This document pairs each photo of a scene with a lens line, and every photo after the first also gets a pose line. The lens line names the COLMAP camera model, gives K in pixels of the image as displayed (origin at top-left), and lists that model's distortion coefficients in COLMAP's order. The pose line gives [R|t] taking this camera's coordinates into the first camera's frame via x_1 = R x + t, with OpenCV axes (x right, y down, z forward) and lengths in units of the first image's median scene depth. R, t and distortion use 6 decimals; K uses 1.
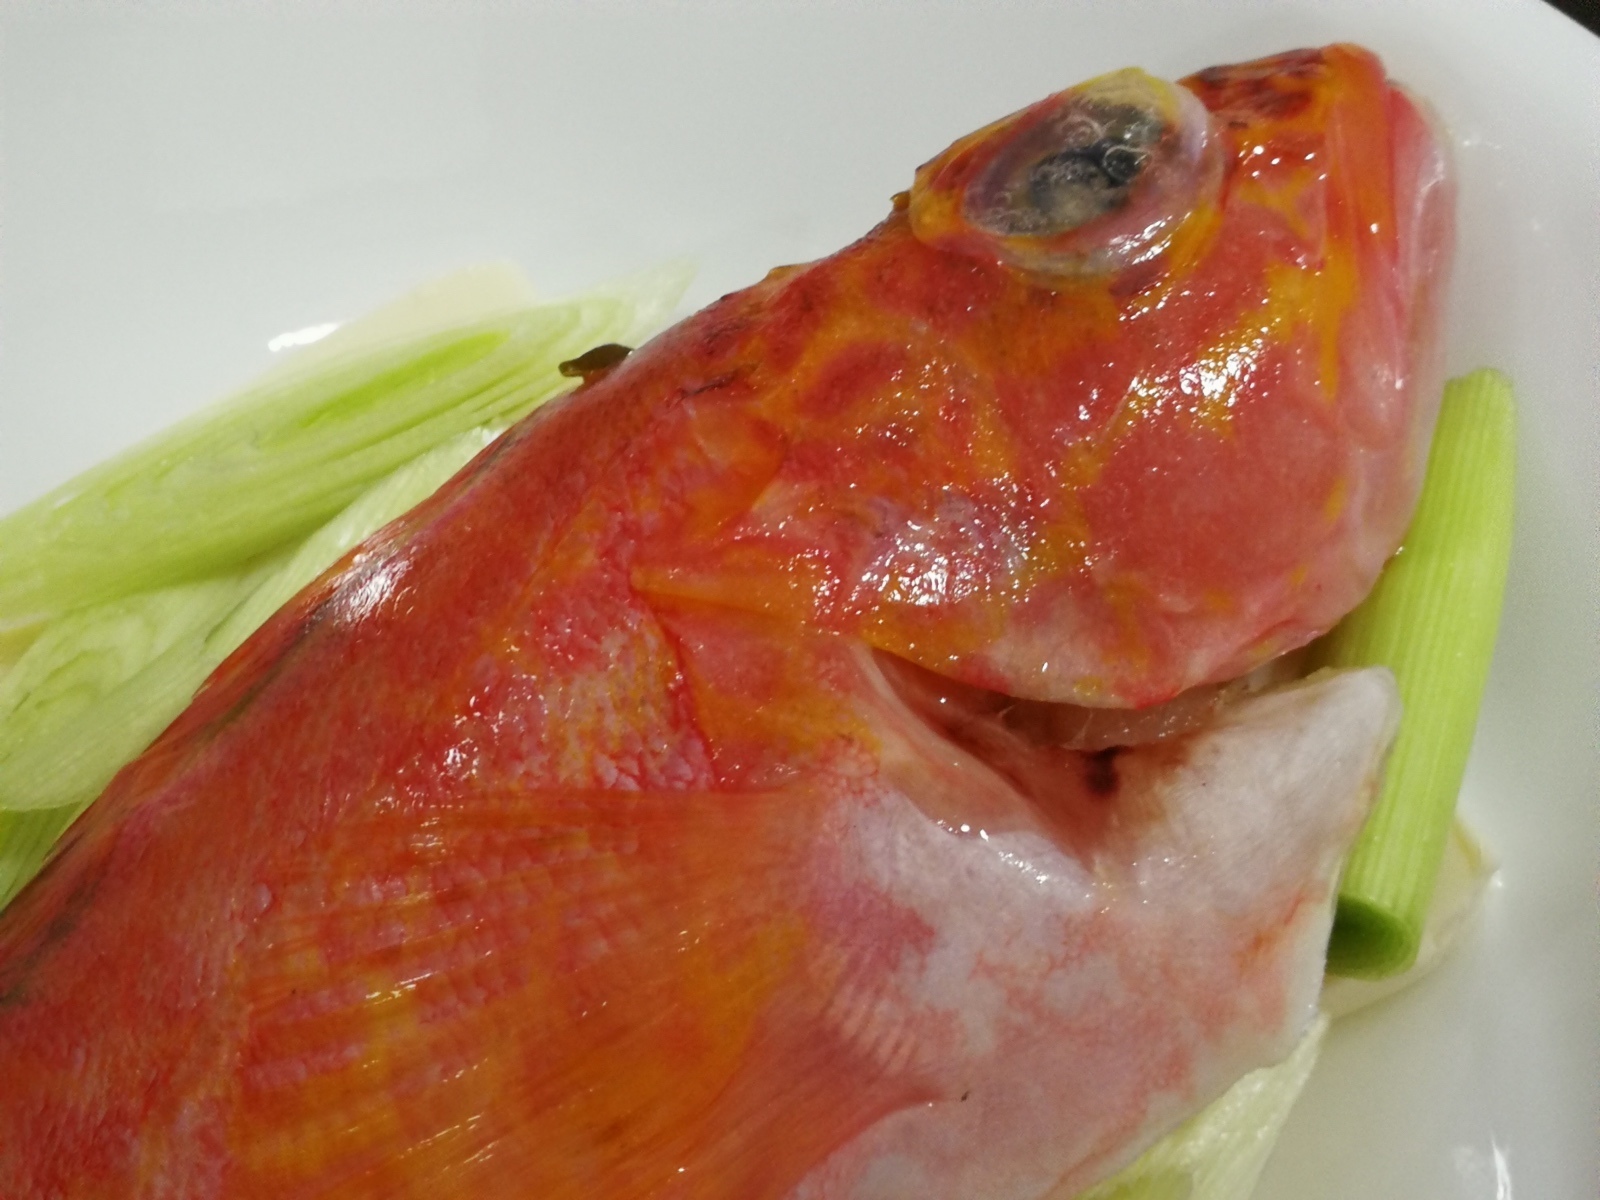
lens RADIAL K [[2661.2, 0, 822.2], [0, 2661.2, 601.5], [0, 0, 1]] dist [0.190370, -1.271212]
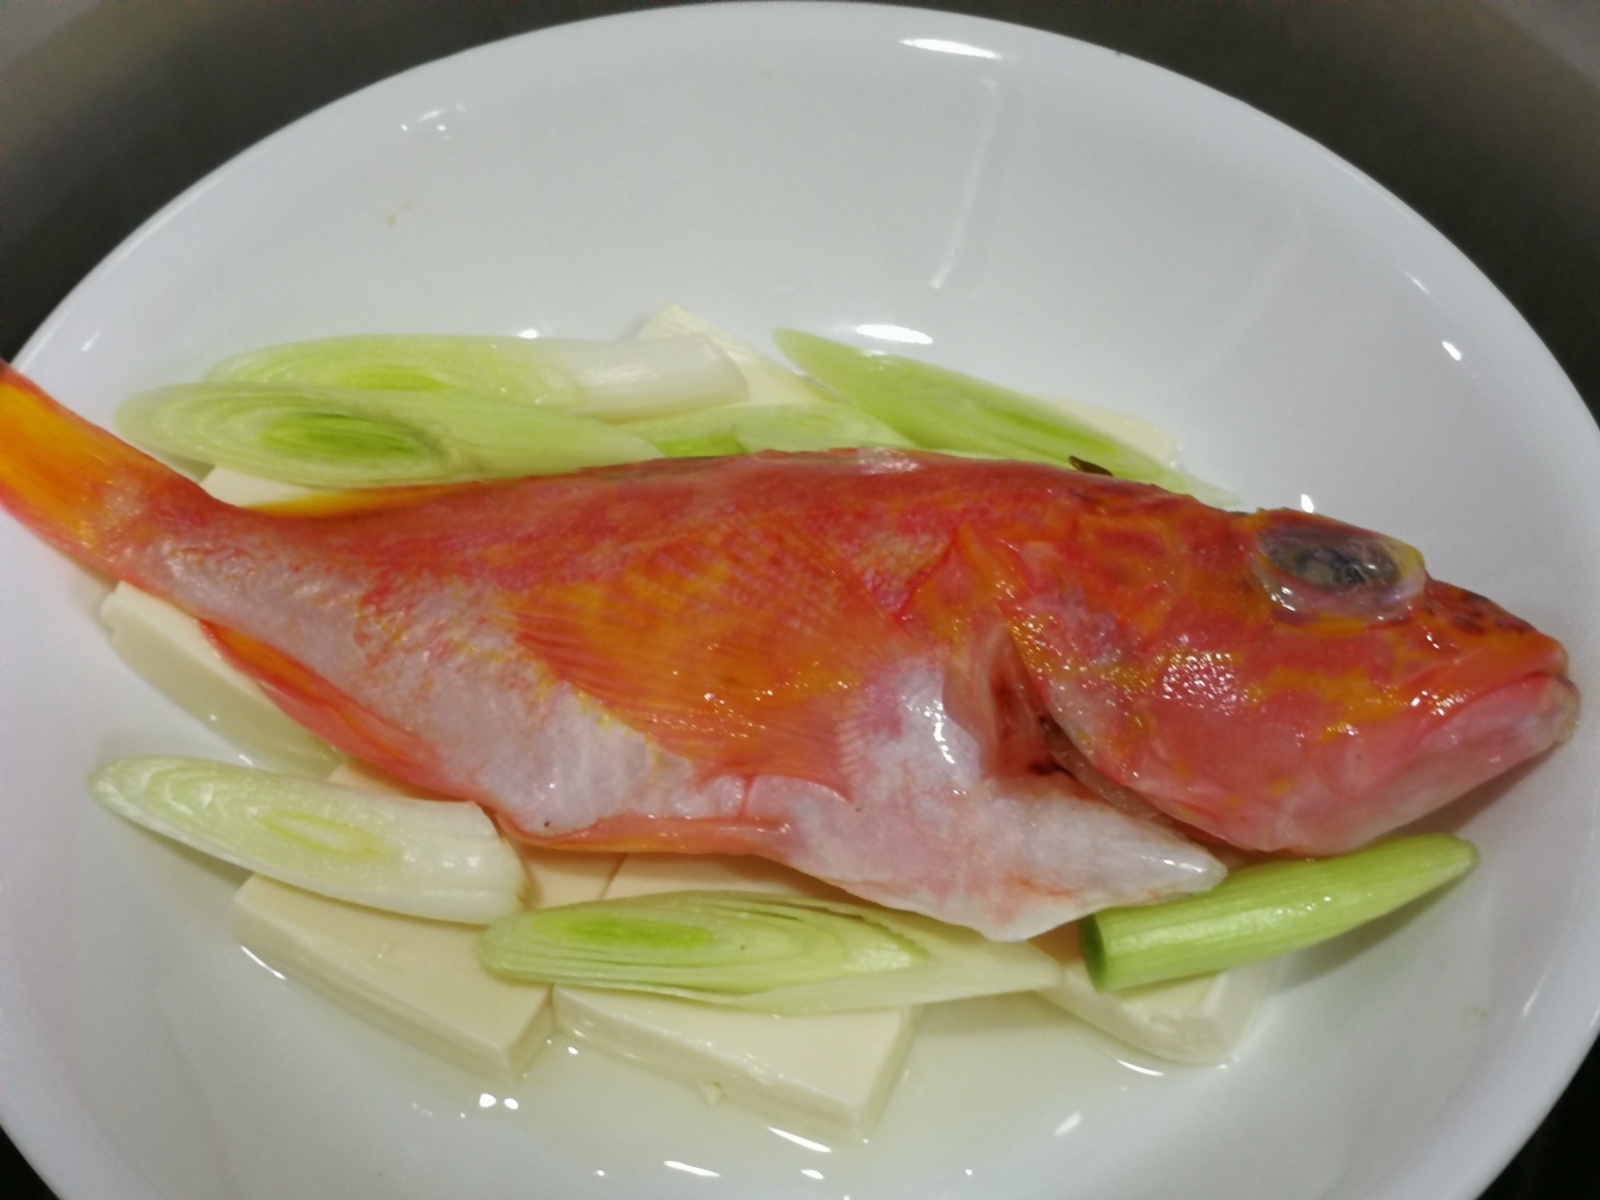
lens RADIAL K [[2661.2, 0, 822.2], [0, 2661.2, 601.5], [0, 0, 1]] dist [0.190370, -1.271212]
pose [[0.563239, 0.650109, -0.510019, 0.934855], [-0.697150, 0.705219, 0.129028, -0.155988], [0.443558, 0.282886, 0.850431, -0.714238]]
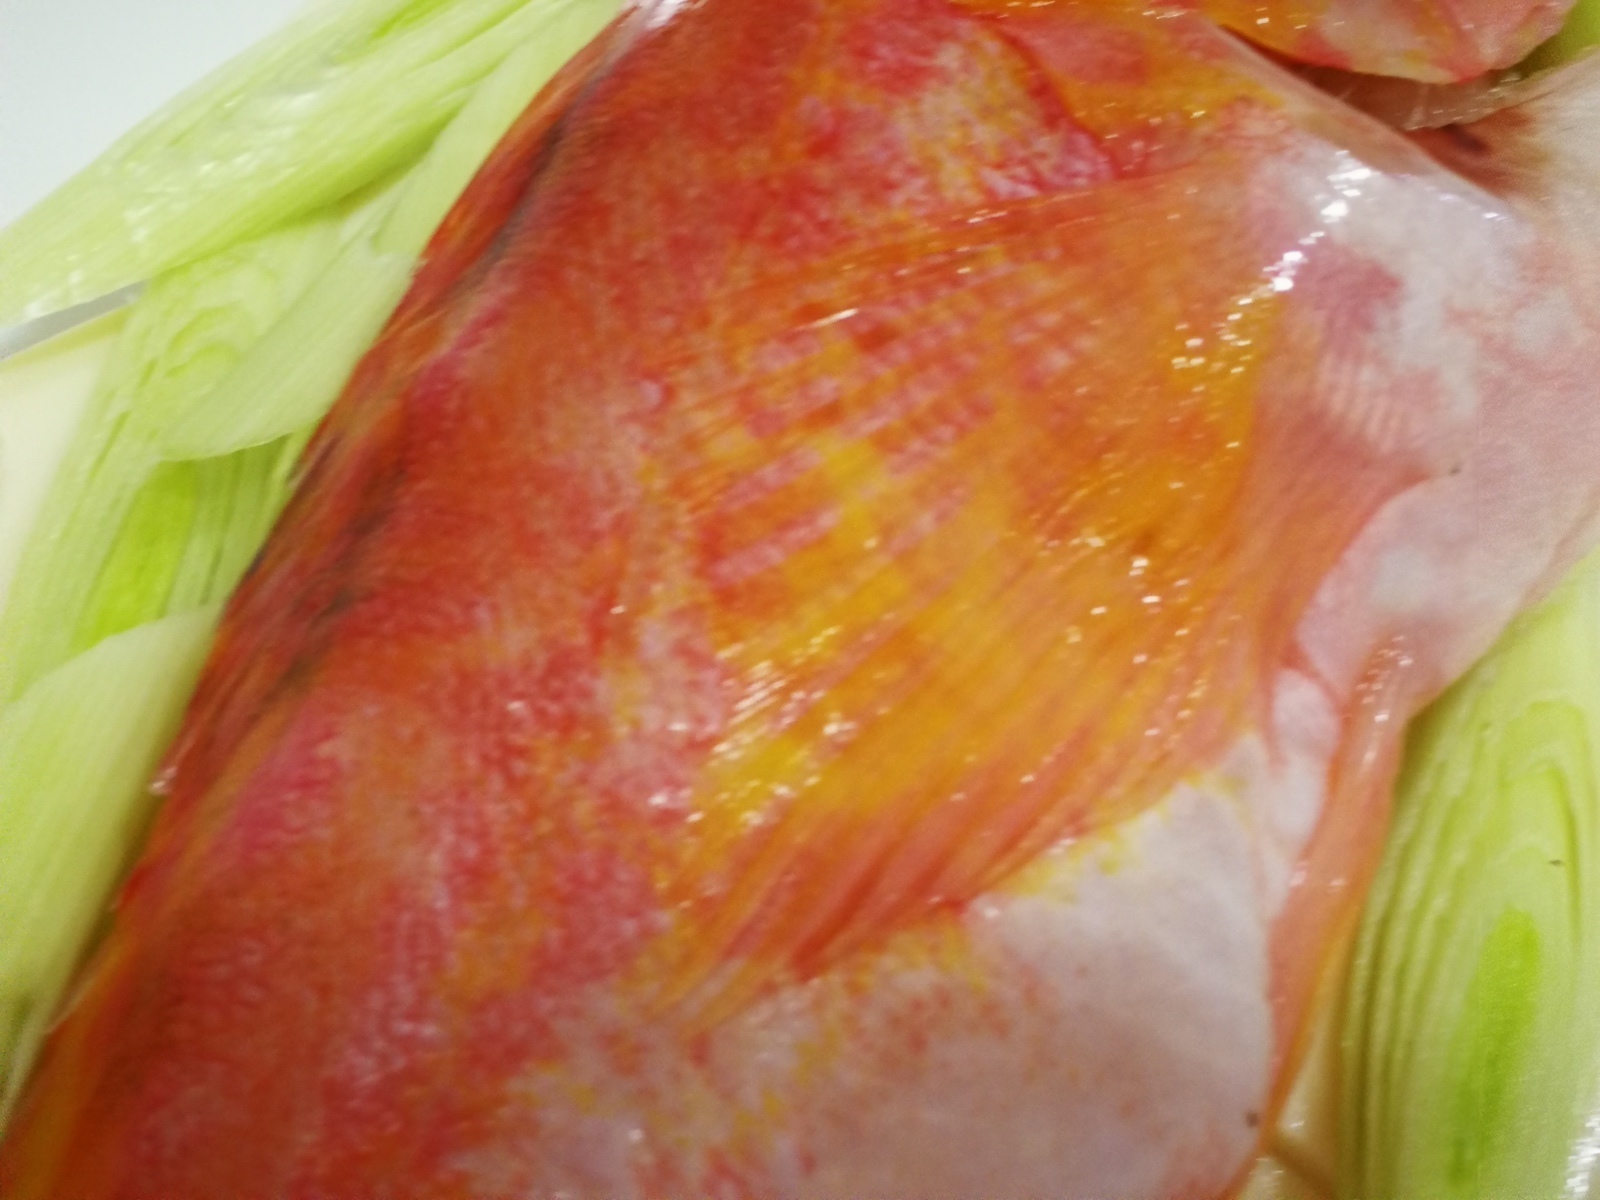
lens RADIAL K [[2661.2, 0, 822.2], [0, 2661.2, 601.5], [0, 0, 1]] dist [0.190370, -1.271212]
pose [[0.953995, -0.205084, 0.218710, -0.349892], [0.217501, 0.975467, -0.034027, 0.212336], [-0.206365, 0.080031, 0.975197, 0.182760]]
